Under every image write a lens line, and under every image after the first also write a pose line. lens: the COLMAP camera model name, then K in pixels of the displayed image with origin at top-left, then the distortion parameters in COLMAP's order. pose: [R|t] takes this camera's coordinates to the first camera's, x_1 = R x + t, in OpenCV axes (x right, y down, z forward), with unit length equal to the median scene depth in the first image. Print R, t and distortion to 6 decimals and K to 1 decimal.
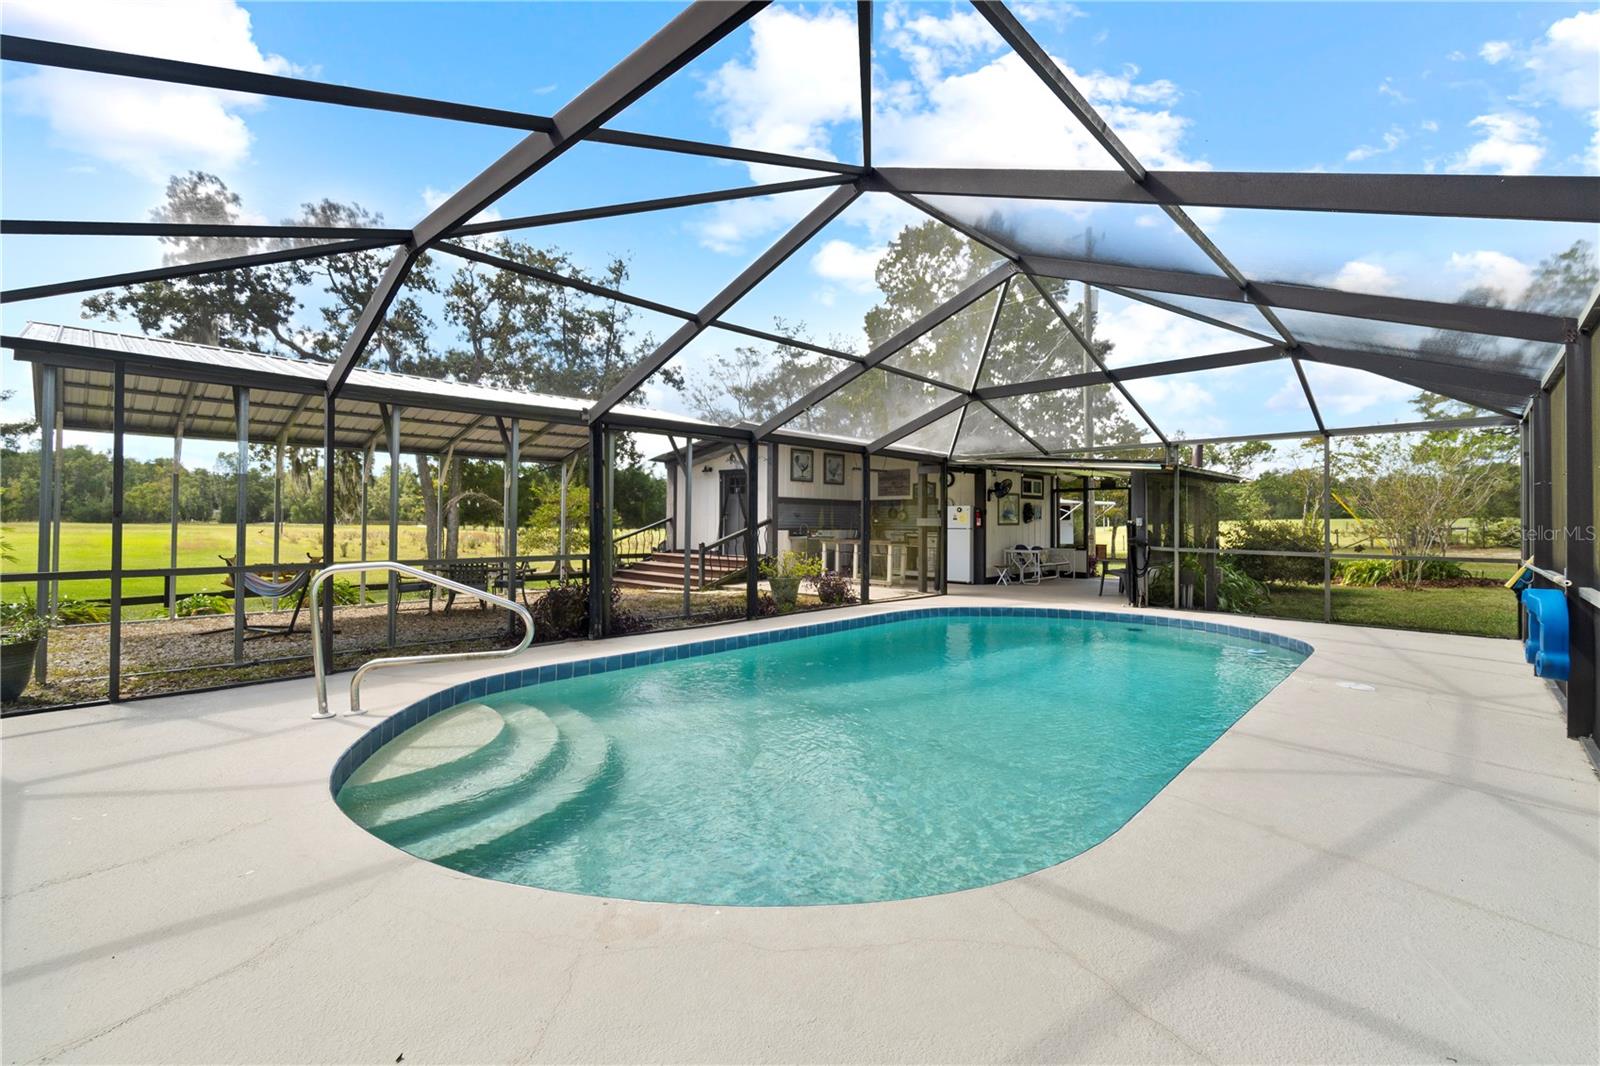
lens RADIAL K [[705.5, 0, 799.7], [0, 705.5, 525.9], [0, 0, 1]] dist [0.000207, 0.000031]
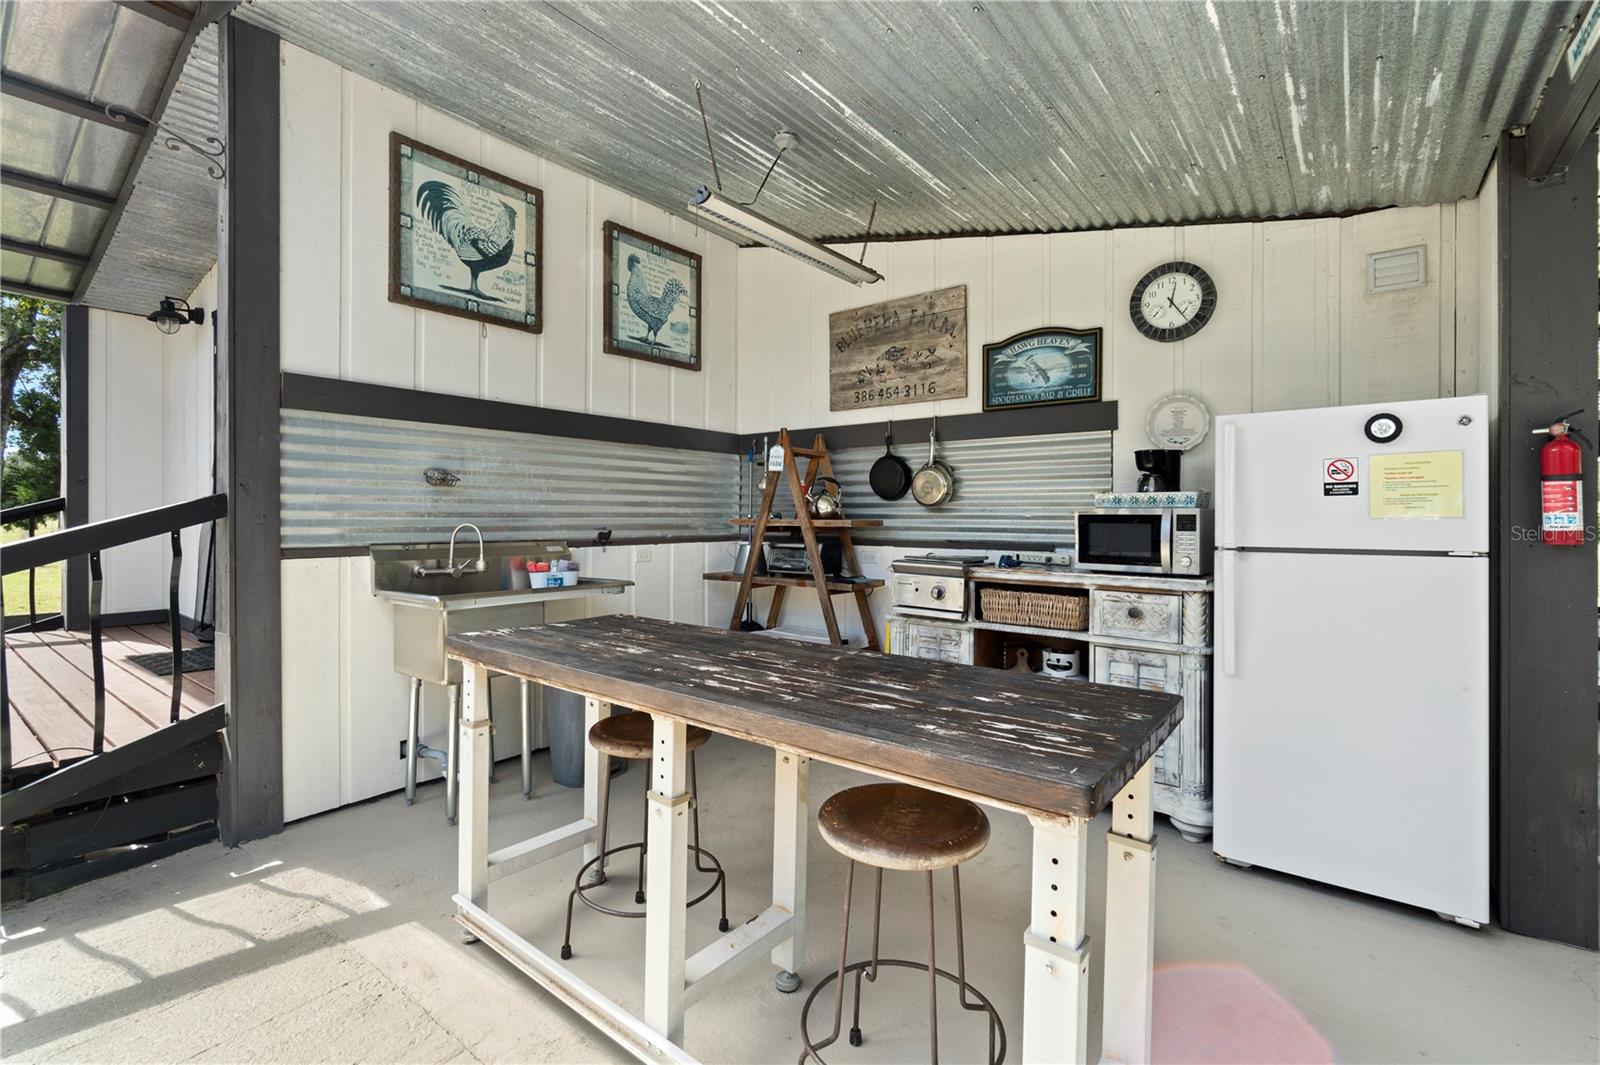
lens RADIAL K [[705.5, 0, 800.8], [0, 705.5, 523.4], [0, 0, 1]] dist [0.000207, 0.000031]
pose [[0.995365, -0.004220, 0.096073, 0.077829], [0.003481, 0.999963, 0.007866, -0.003541], [-0.096103, -0.007495, 0.995343, 0.767688]]
